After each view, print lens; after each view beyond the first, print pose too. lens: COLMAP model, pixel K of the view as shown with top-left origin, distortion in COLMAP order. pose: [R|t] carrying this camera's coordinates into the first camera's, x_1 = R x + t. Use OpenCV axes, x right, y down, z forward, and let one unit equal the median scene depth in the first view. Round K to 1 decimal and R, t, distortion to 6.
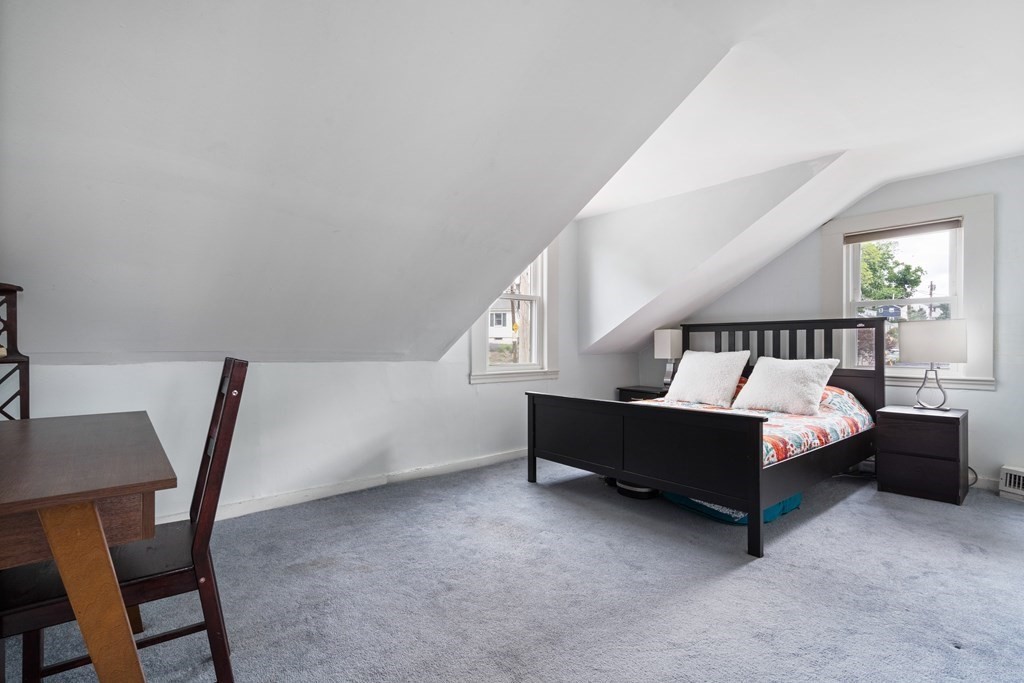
lens RADIAL K [[468.5, 0, 508.4], [0, 468.5, 344.4], [0, 0, 1]] dist [-0.003416, 0.001824]
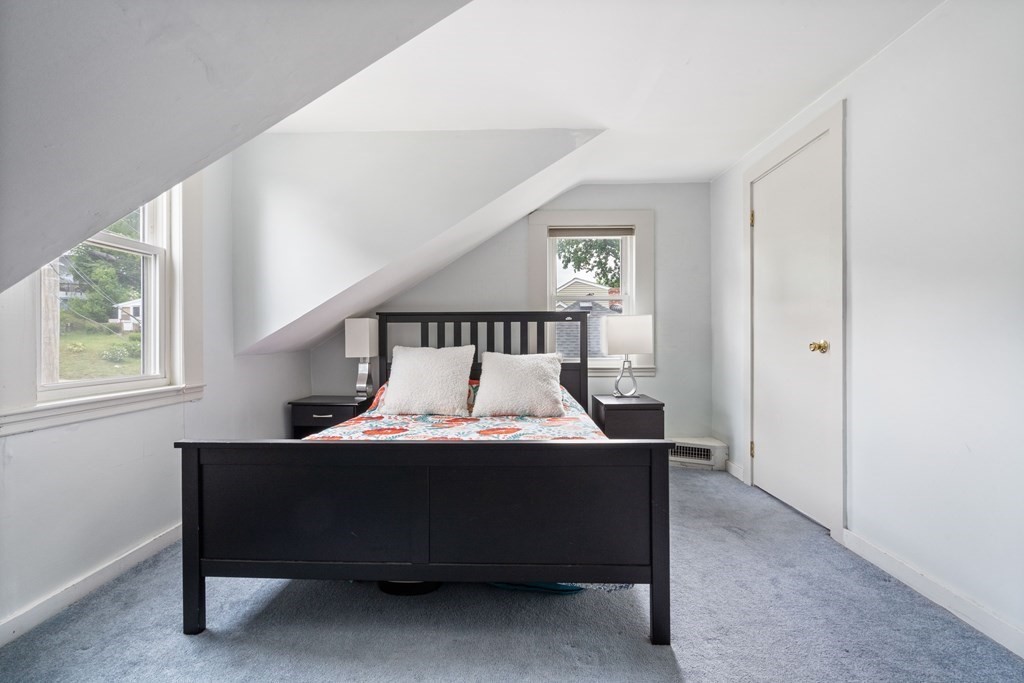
lens RADIAL K [[468.5, 0, 511.5], [0, 468.5, 340.0], [0, 0, 1]] dist [-0.003416, 0.001824]
pose [[0.666186, -0.006572, 0.745757, -0.078357], [0.002389, 0.999975, 0.006678, -0.001659], [-0.745782, -0.002667, 0.666185, 0.409779]]
